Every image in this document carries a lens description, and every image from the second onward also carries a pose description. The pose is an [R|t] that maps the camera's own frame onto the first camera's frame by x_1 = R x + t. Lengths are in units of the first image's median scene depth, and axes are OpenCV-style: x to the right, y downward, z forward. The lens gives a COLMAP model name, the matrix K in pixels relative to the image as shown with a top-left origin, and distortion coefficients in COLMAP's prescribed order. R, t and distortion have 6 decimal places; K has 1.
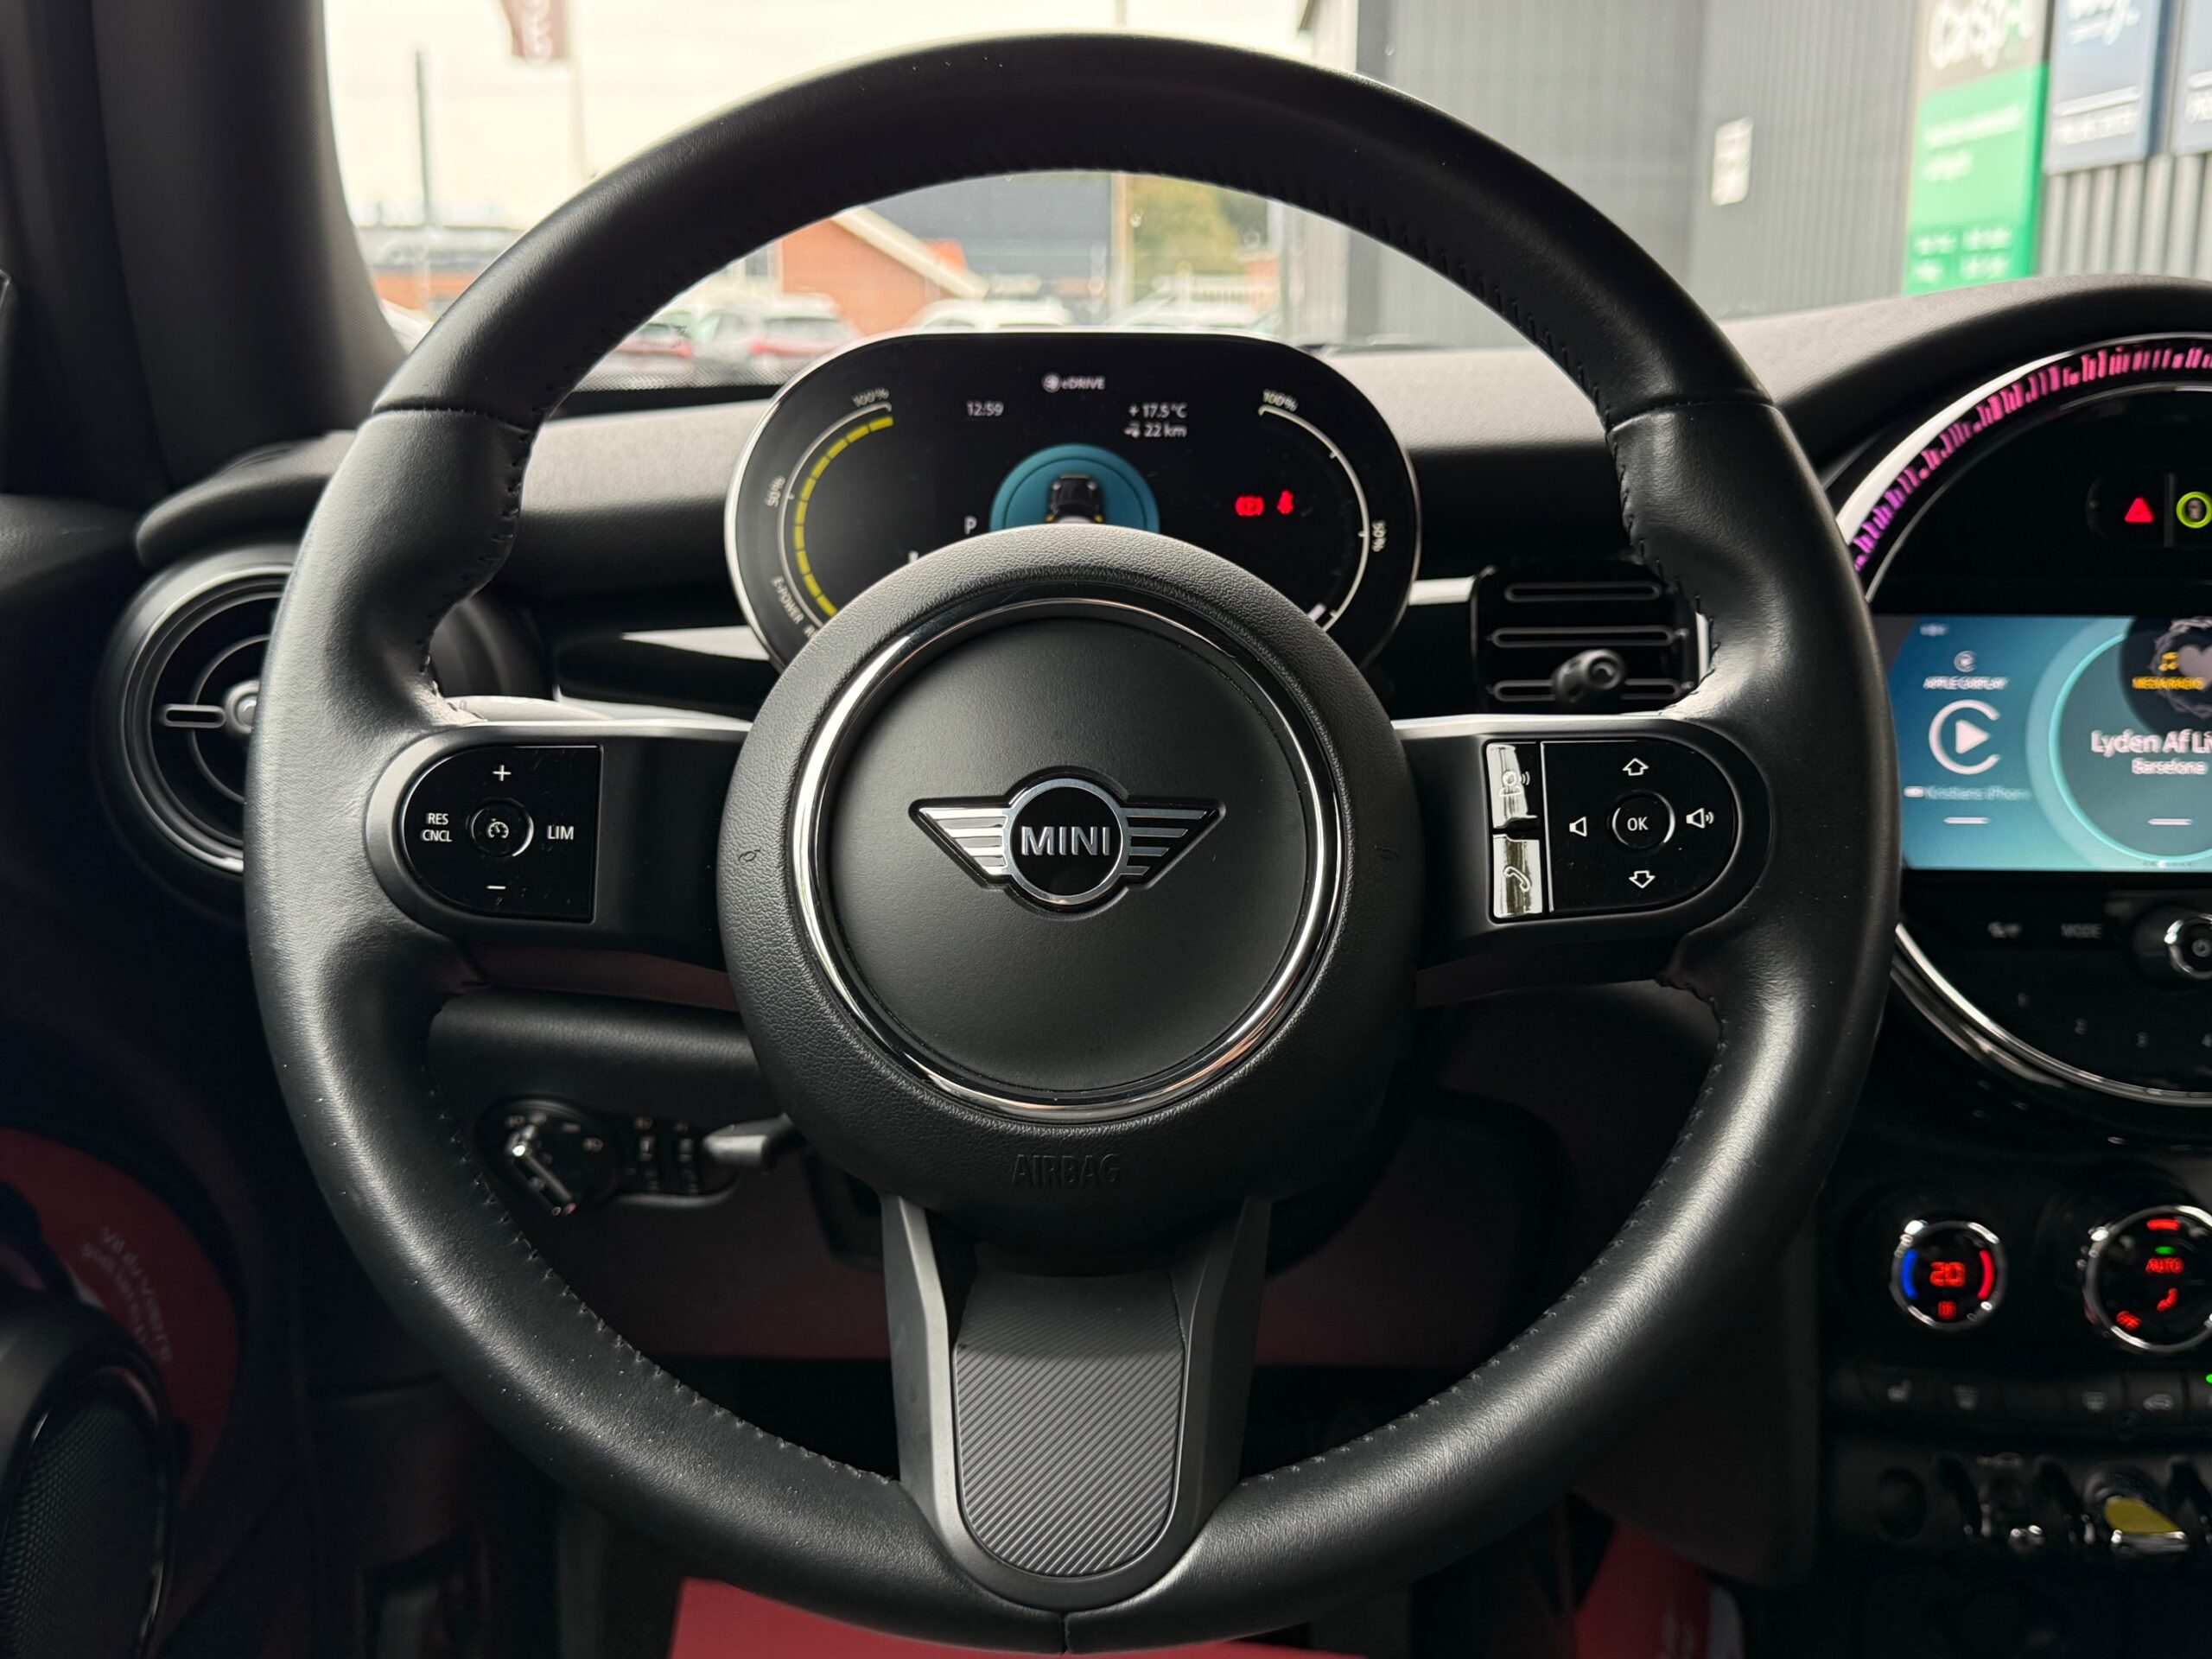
lens RADIAL K [[2219.2, 0, 1110.7], [0, 2219.2, 838.2], [0, 0, 1]] dist [0.167594, -0.405964]
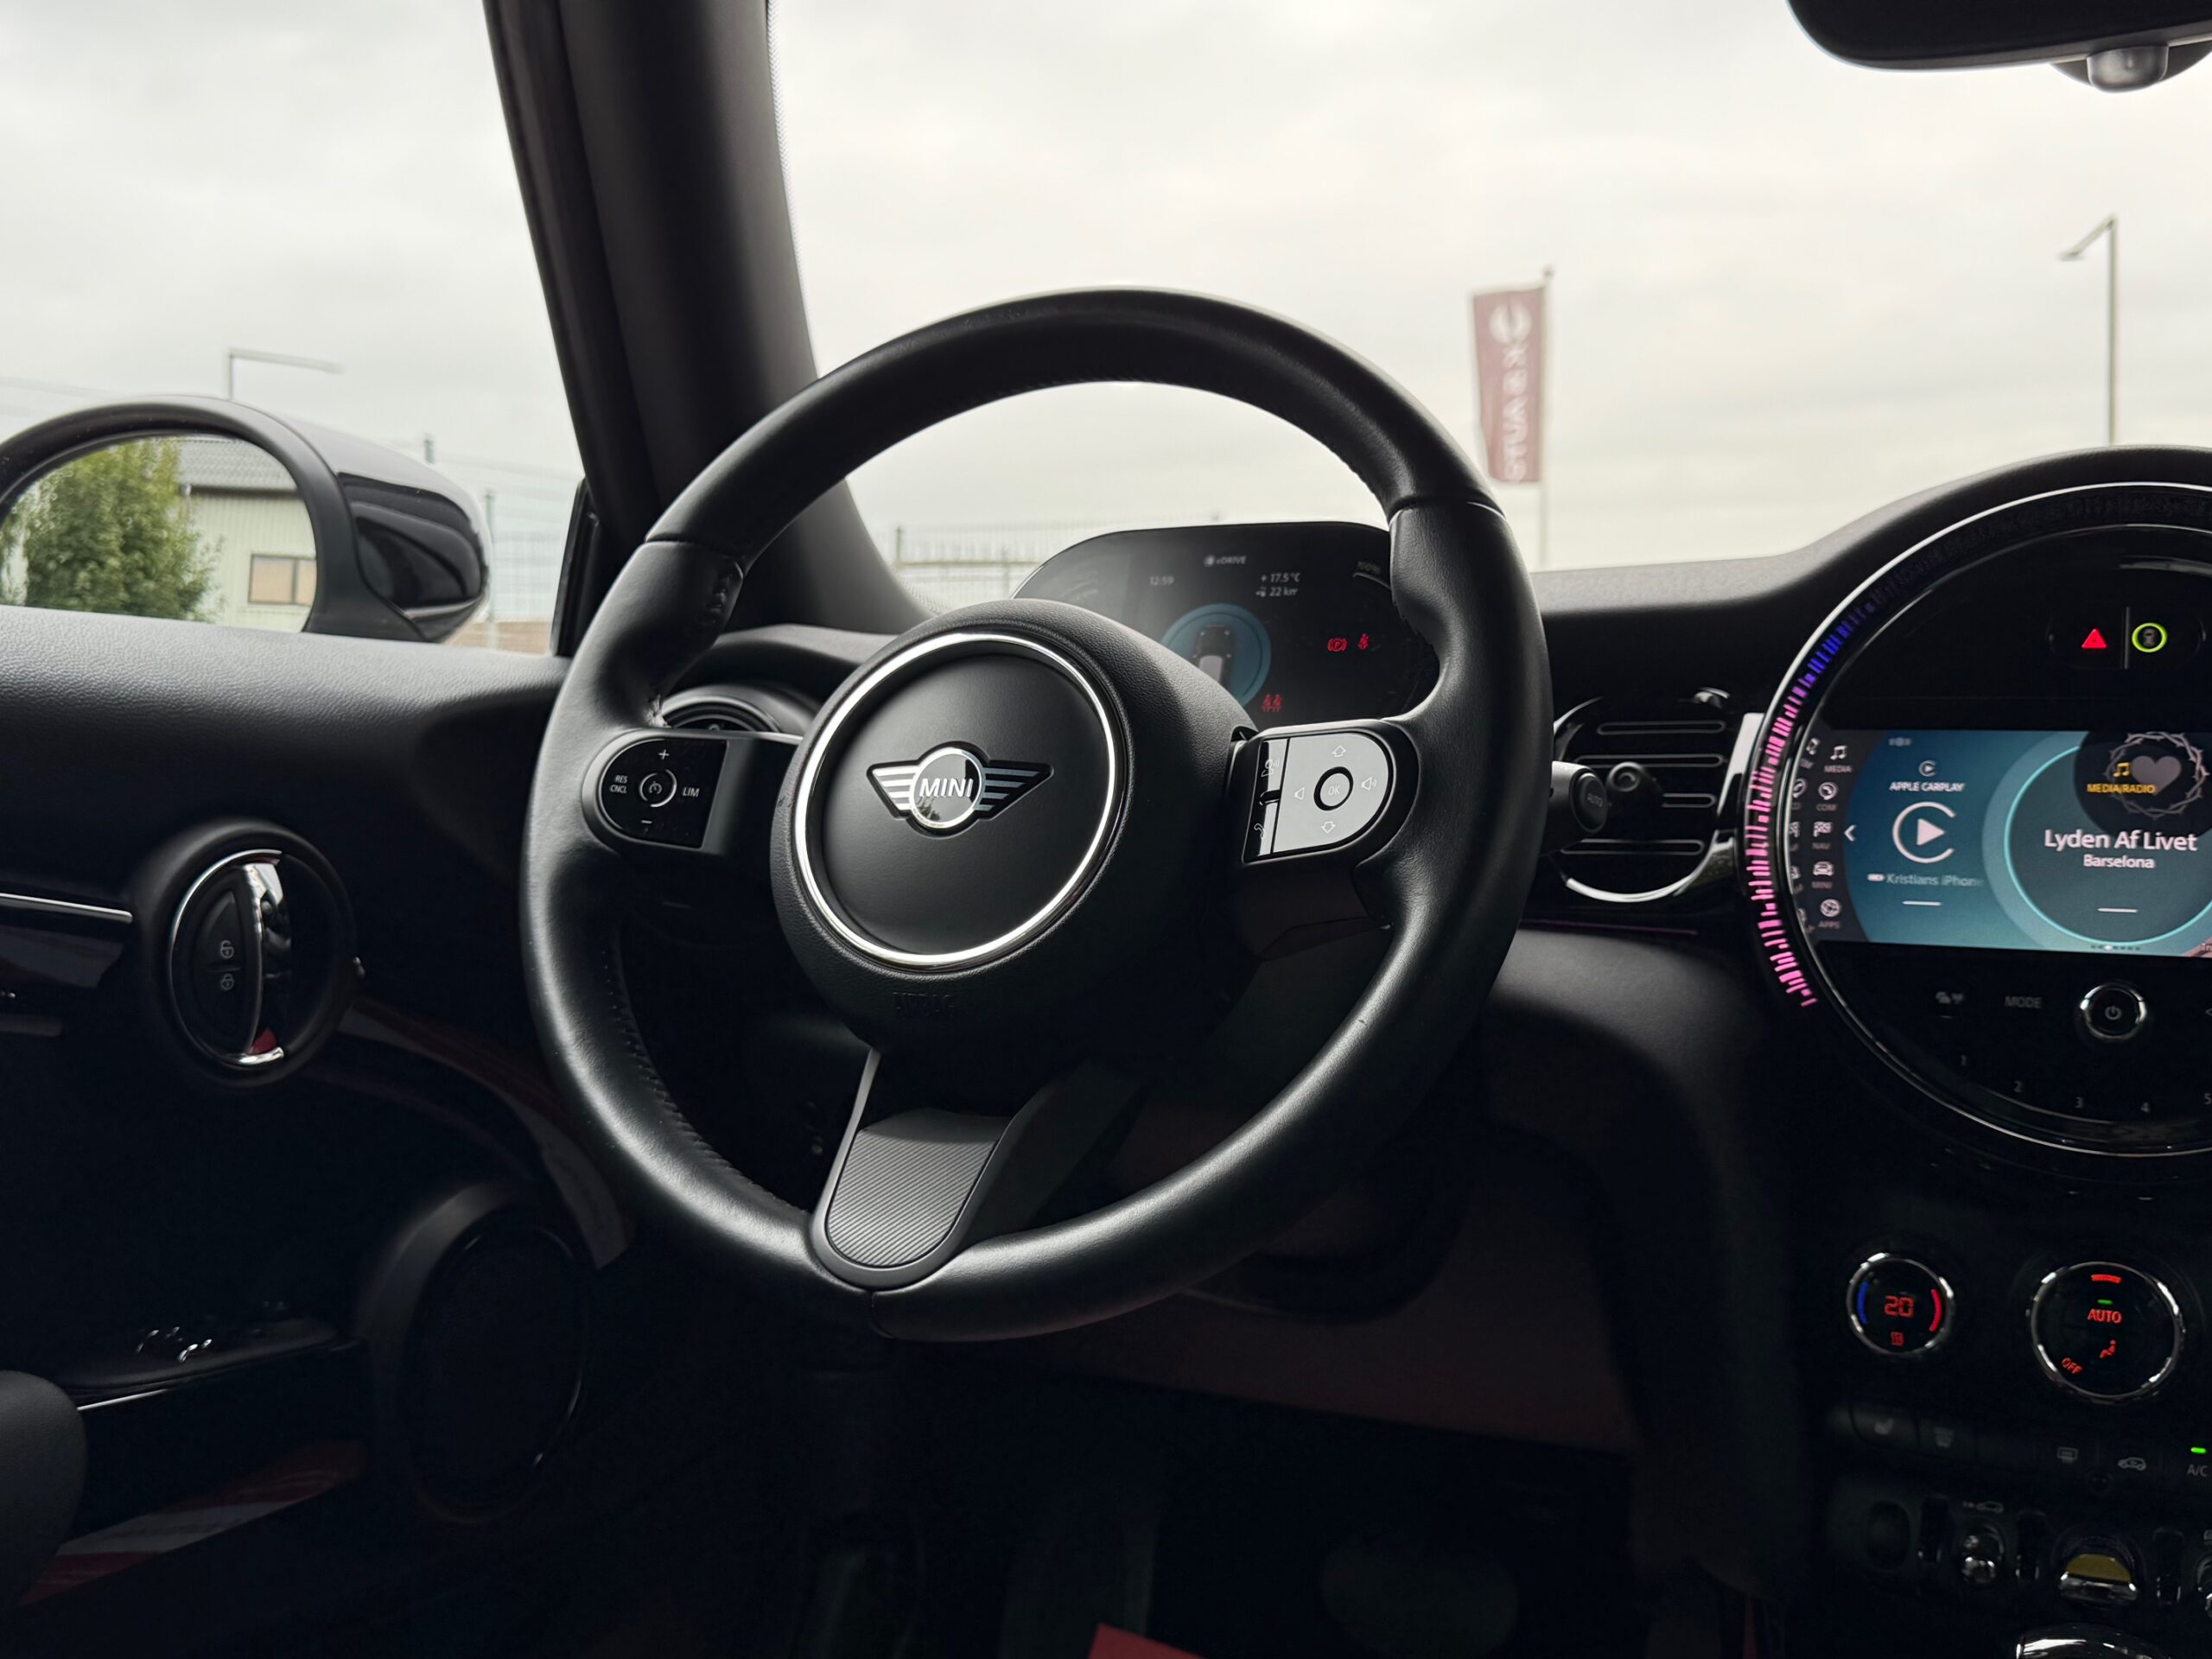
lens RADIAL K [[2219.2, 0, 1110.7], [0, 2219.2, 838.2], [0, 0, 1]] dist [0.167594, -0.405964]
pose [[0.912291, 0.018392, -0.409128, 0.470403], [-0.089108, 0.983972, -0.154463, 0.173401], [0.399730, 0.177372, 0.899308, -0.203096]]
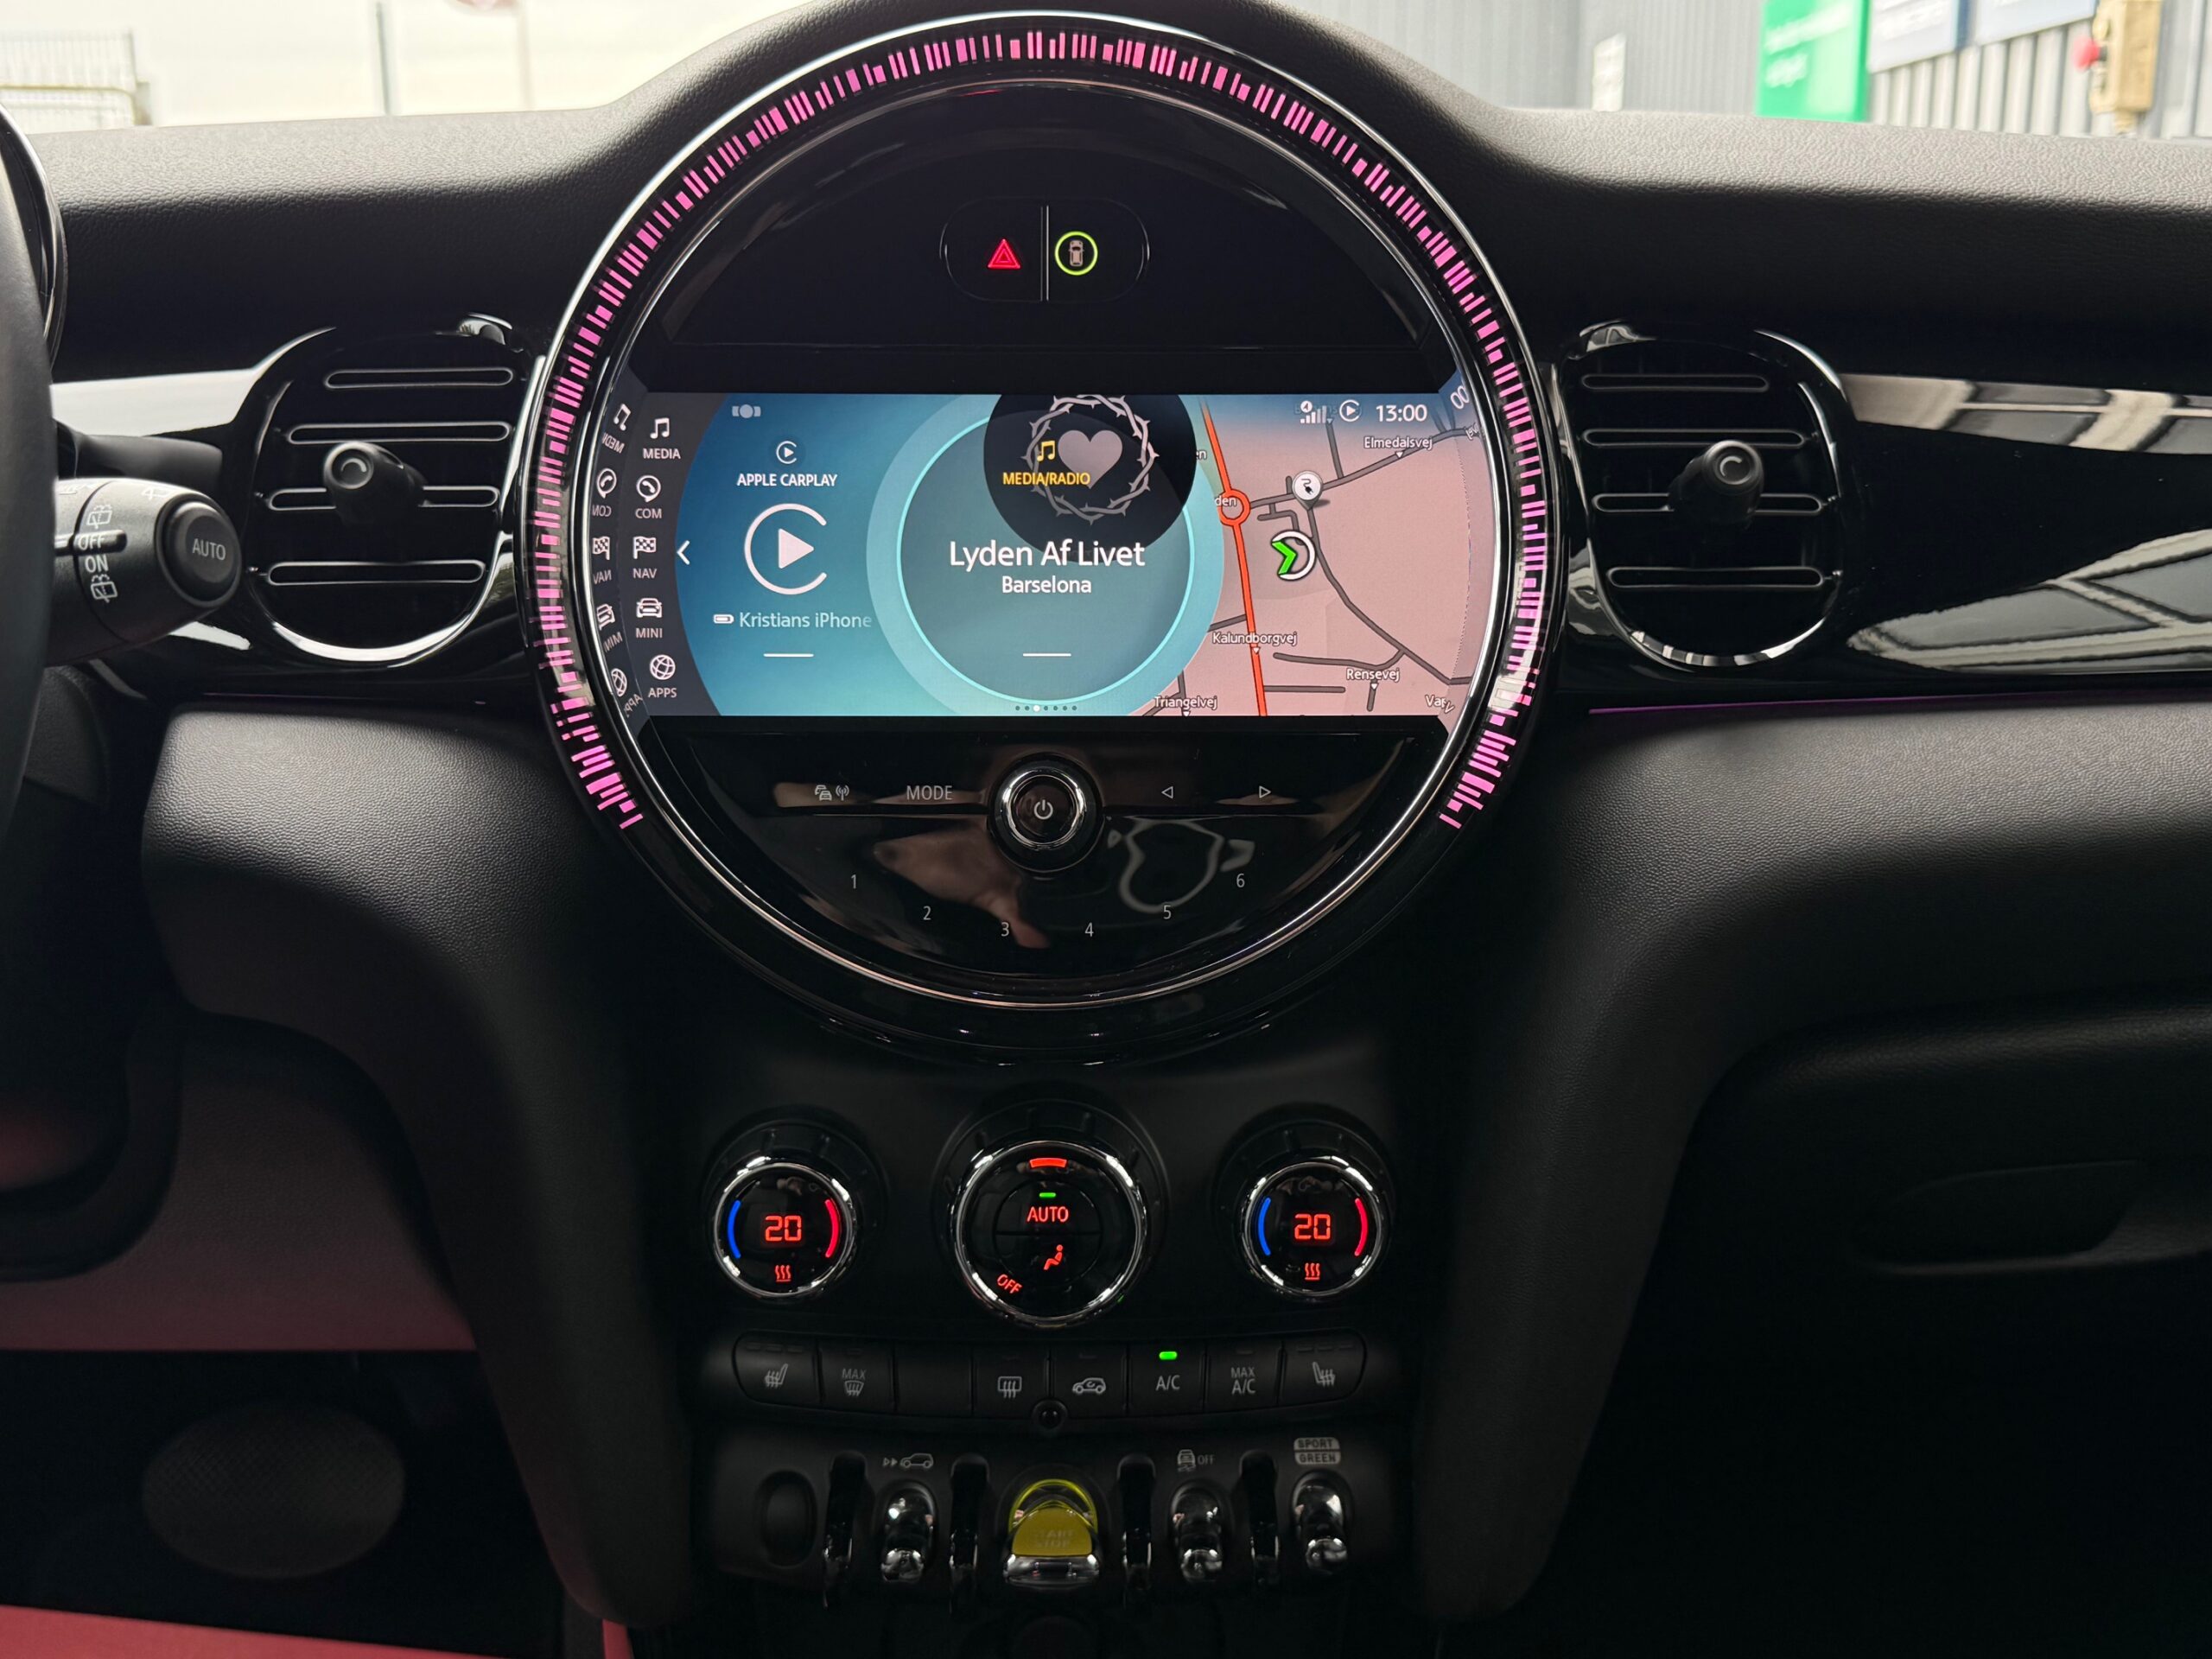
lens RADIAL K [[2219.2, 0, 1110.7], [0, 2219.2, 838.2], [0, 0, 1]] dist [0.167594, -0.405964]
pose [[0.999912, -0.011242, 0.007019, 0.484739], [0.011092, 0.999718, 0.020984, 0.040997], [-0.007253, -0.020905, 0.999755, 0.218674]]
